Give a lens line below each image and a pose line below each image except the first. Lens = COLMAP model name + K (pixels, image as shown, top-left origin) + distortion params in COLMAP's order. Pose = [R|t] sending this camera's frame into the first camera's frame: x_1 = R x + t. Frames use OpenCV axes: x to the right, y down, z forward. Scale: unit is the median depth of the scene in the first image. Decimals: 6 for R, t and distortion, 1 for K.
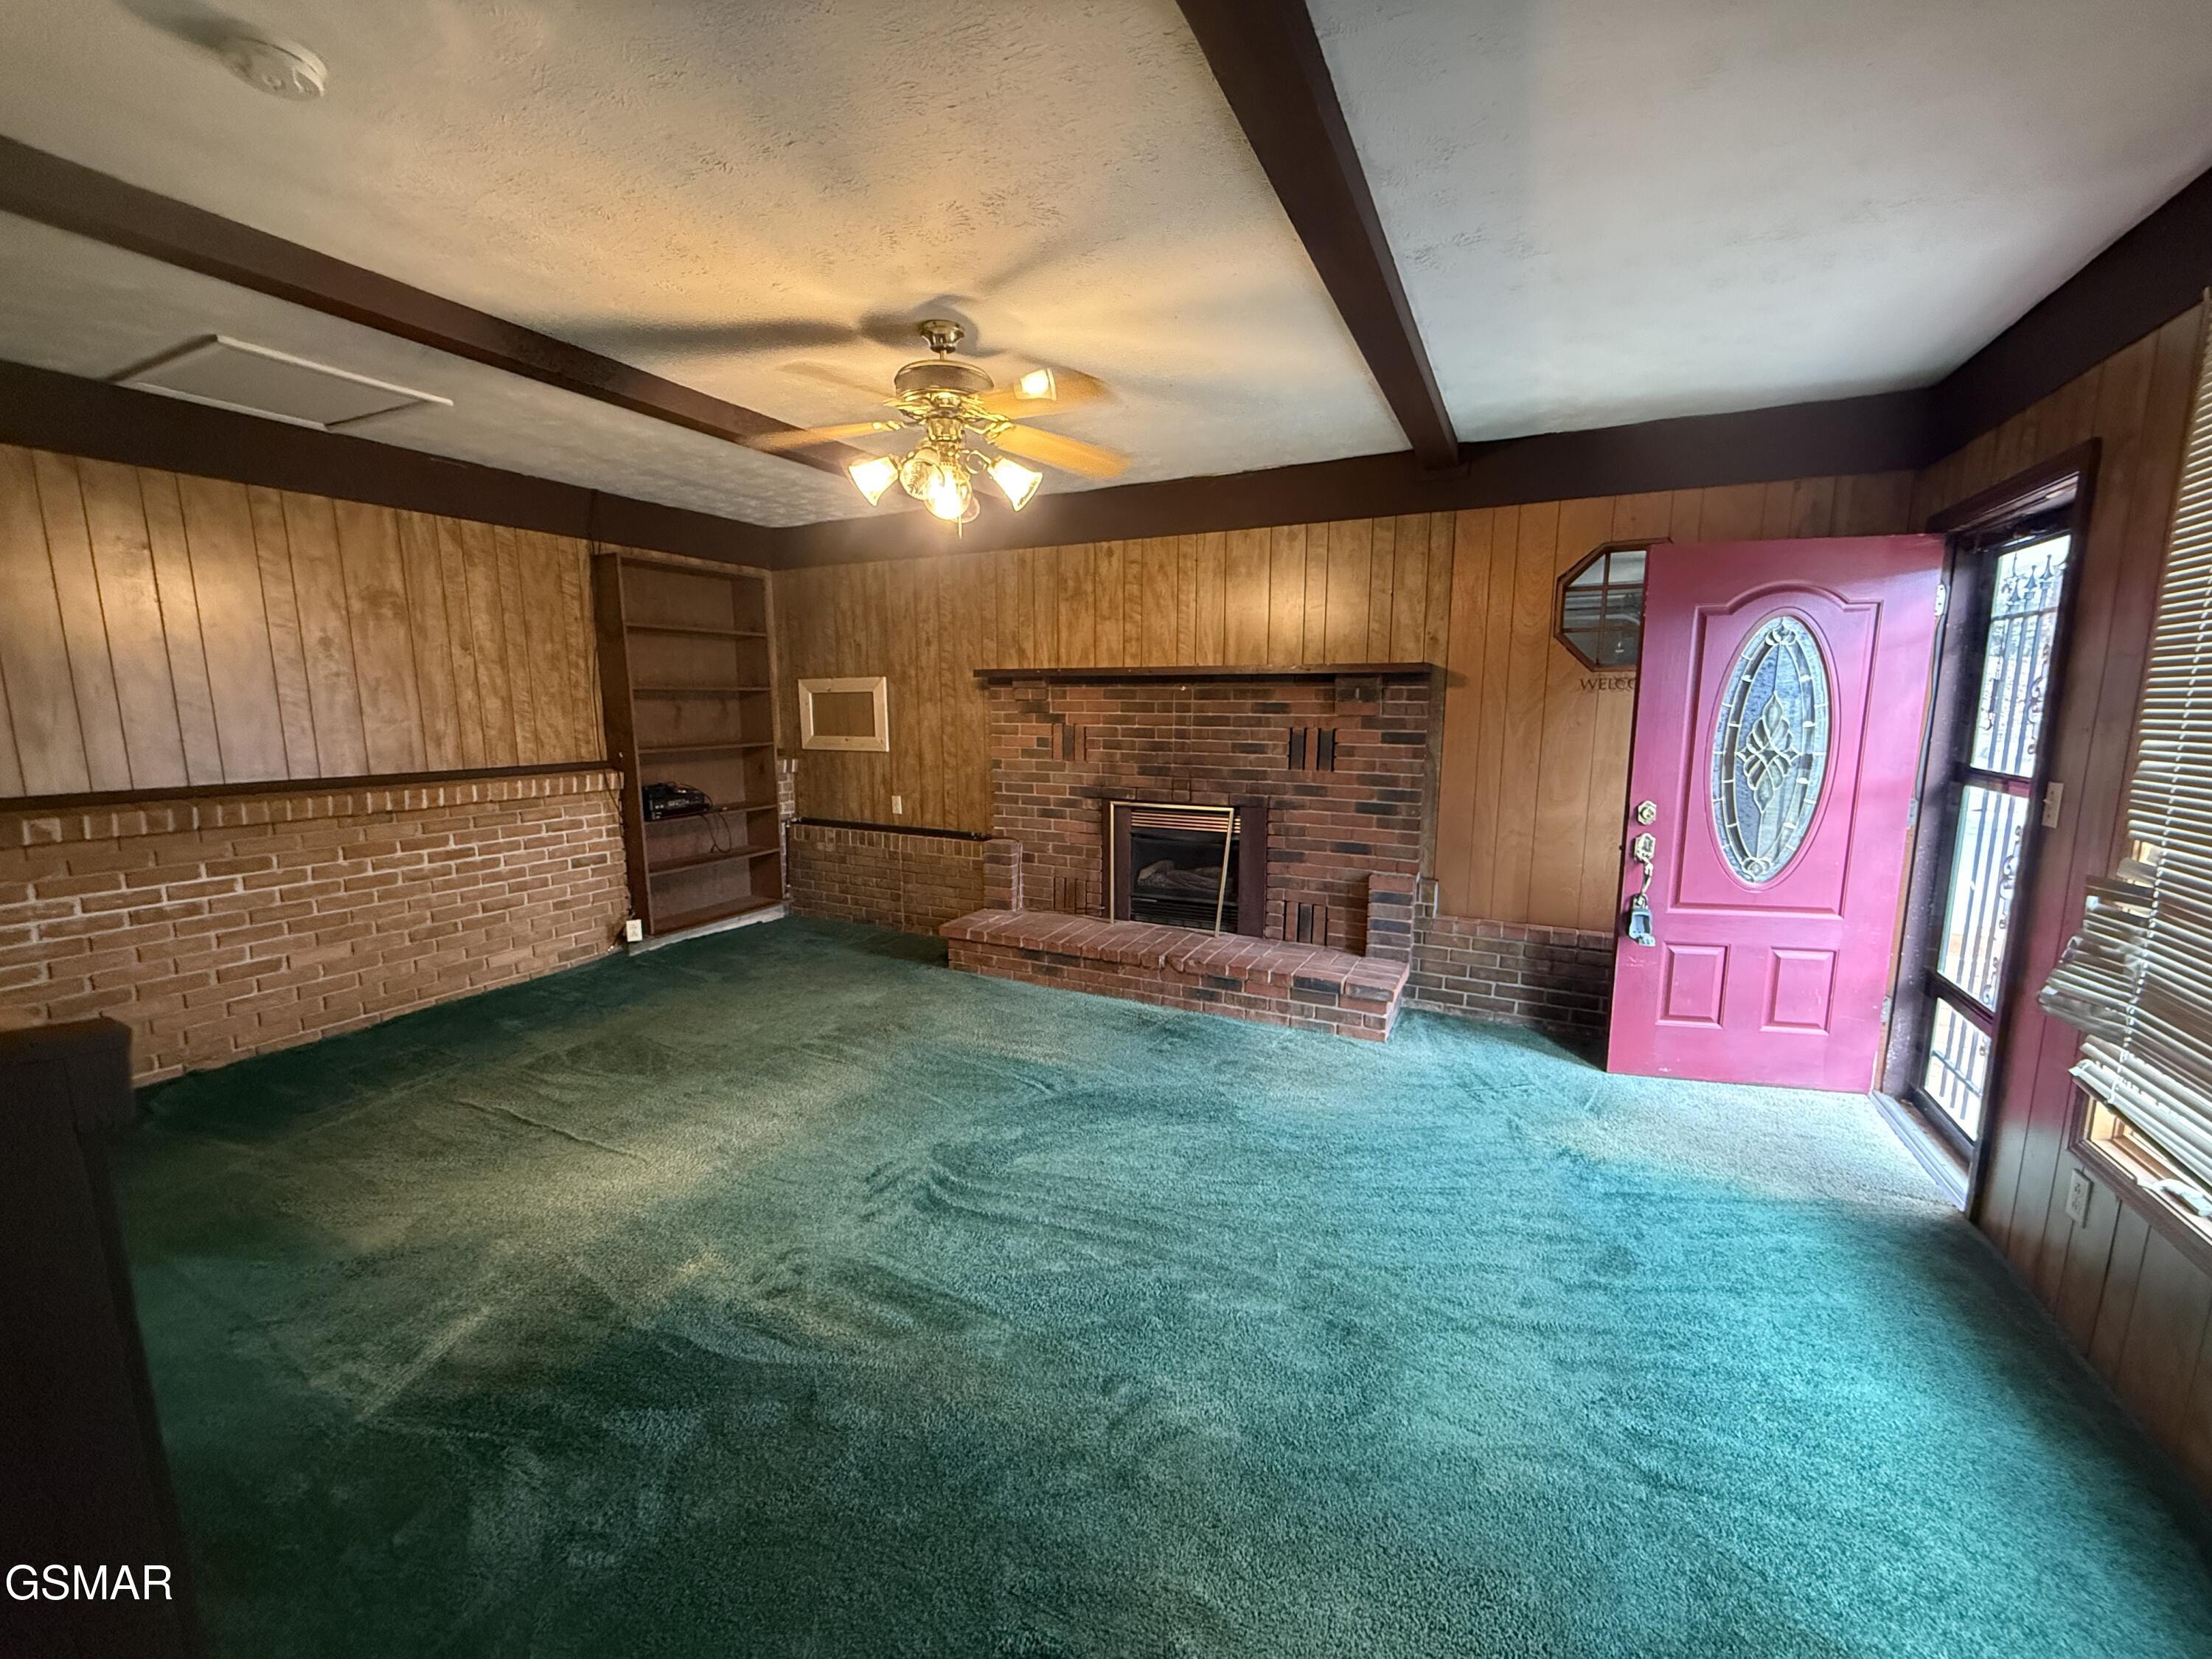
lens RADIAL K [[880.3, 0, 1104.0], [0, 880.3, 830.6], [0, 0, 1]] dist [-0.000438, 0.001005]
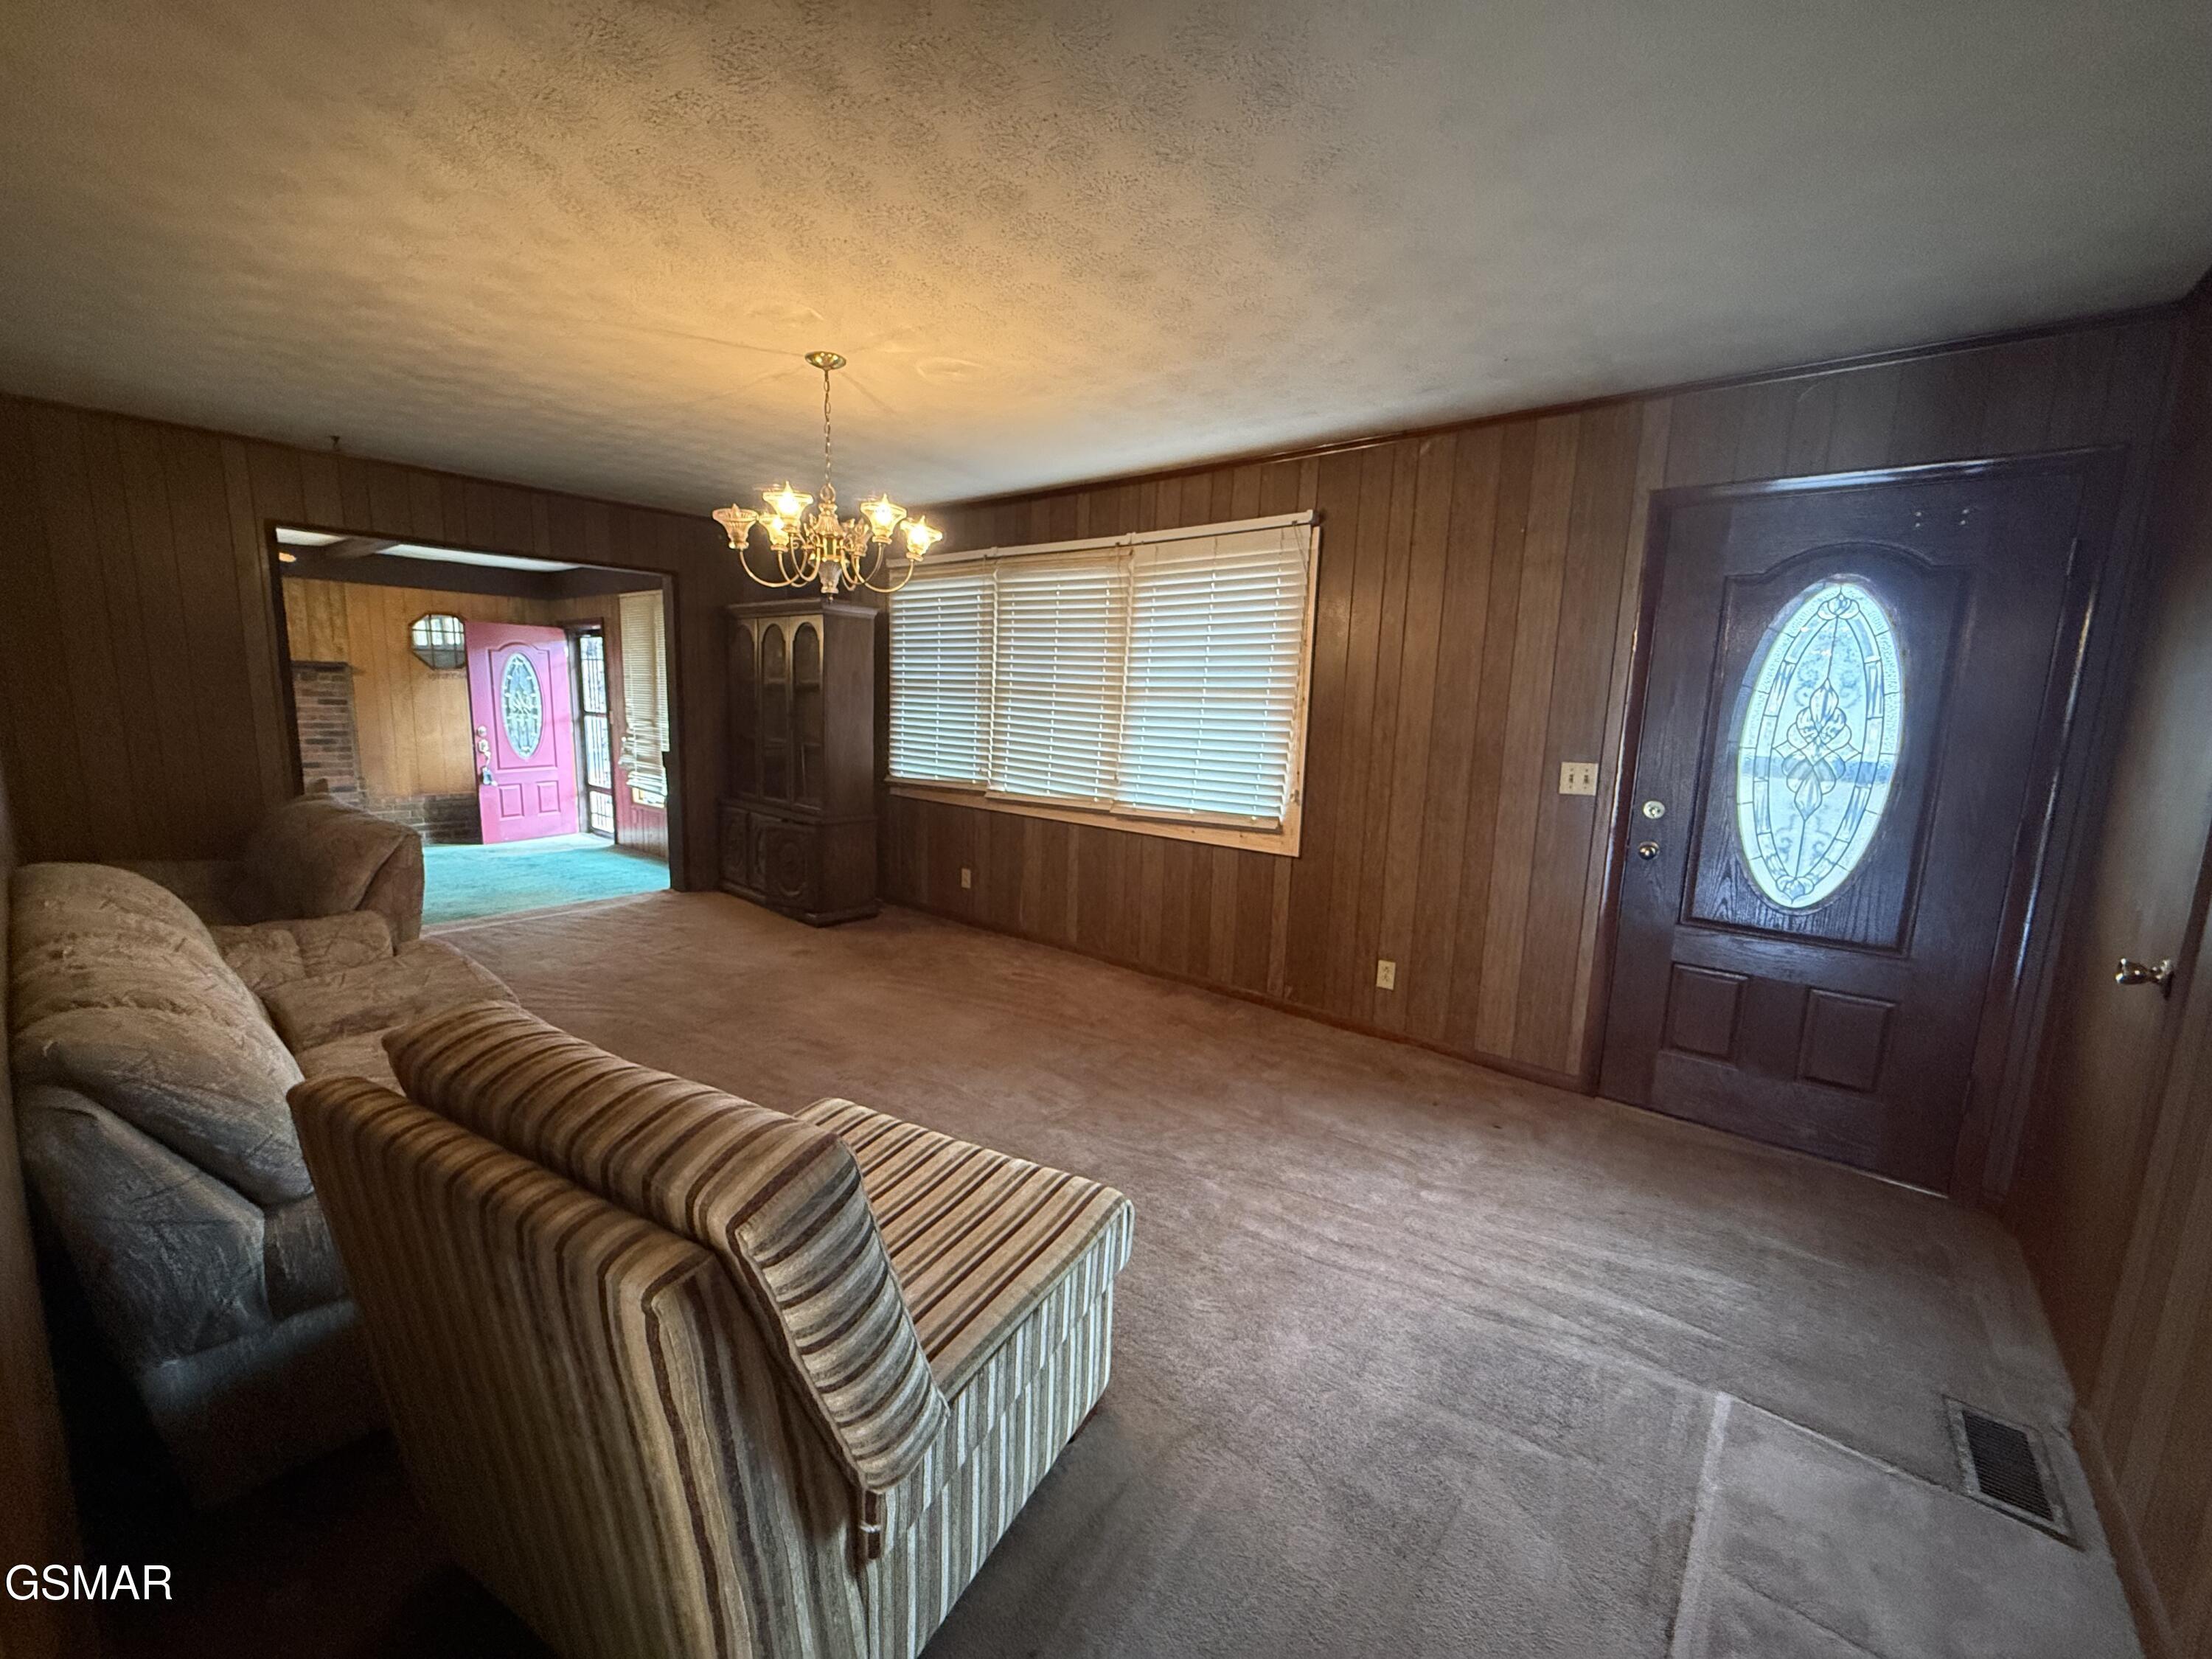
lens RADIAL K [[880.3, 0, 1099.4], [0, 880.3, 829.1], [0, 0, 1]] dist [-0.000438, 0.001005]
pose [[0.223171, -0.138898, 0.964833, -1.048031], [0.115339, 0.986606, 0.115354, 0.122278], [-0.967932, 0.085539, 0.236202, -0.906845]]
